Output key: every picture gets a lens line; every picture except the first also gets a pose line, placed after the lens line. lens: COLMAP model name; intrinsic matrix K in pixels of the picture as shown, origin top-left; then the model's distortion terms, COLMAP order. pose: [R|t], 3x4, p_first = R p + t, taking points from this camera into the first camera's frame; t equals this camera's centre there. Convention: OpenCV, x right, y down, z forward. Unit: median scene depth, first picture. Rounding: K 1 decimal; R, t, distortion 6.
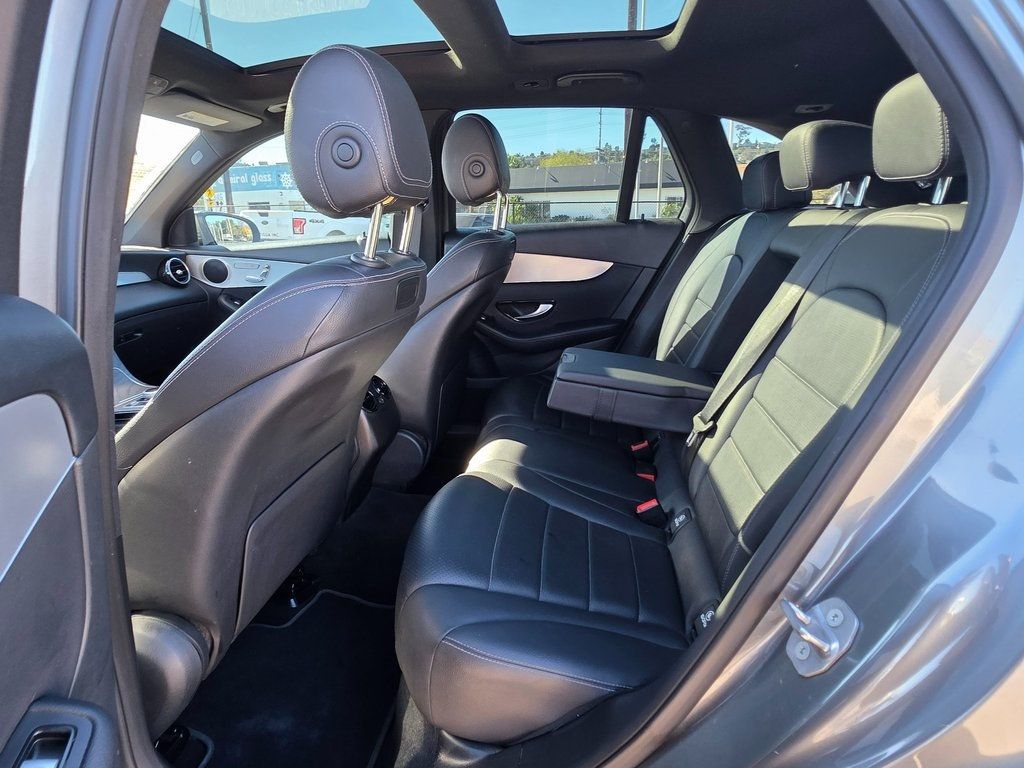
lens RADIAL K [[583.8, 0, 507.2], [0, 583.8, 388.4], [0, 0, 1]] dist [-0.006326, -0.000056]
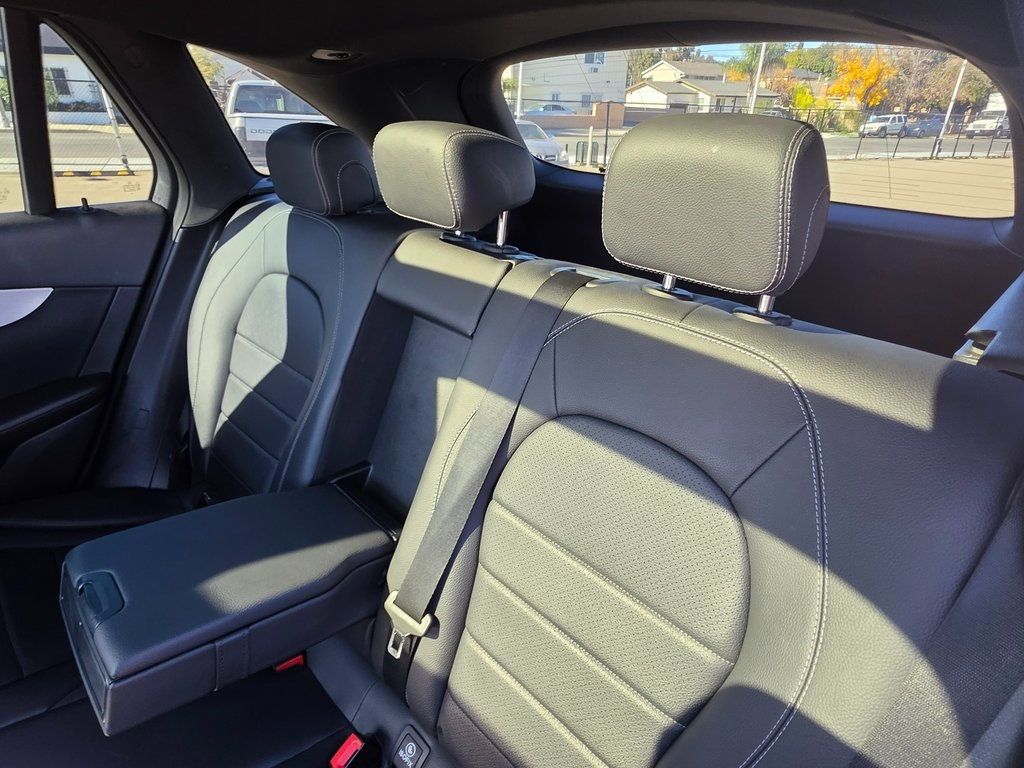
lens RADIAL K [[583.8, 0, 513.9], [0, 583.8, 388.6], [0, 0, 1]] dist [-0.006326, -0.000056]
pose [[0.607056, -0.323788, 0.725703, 0.012538], [0.189985, 0.945877, 0.263100, -0.202542], [-0.771614, -0.021844, 0.635715, 0.315785]]
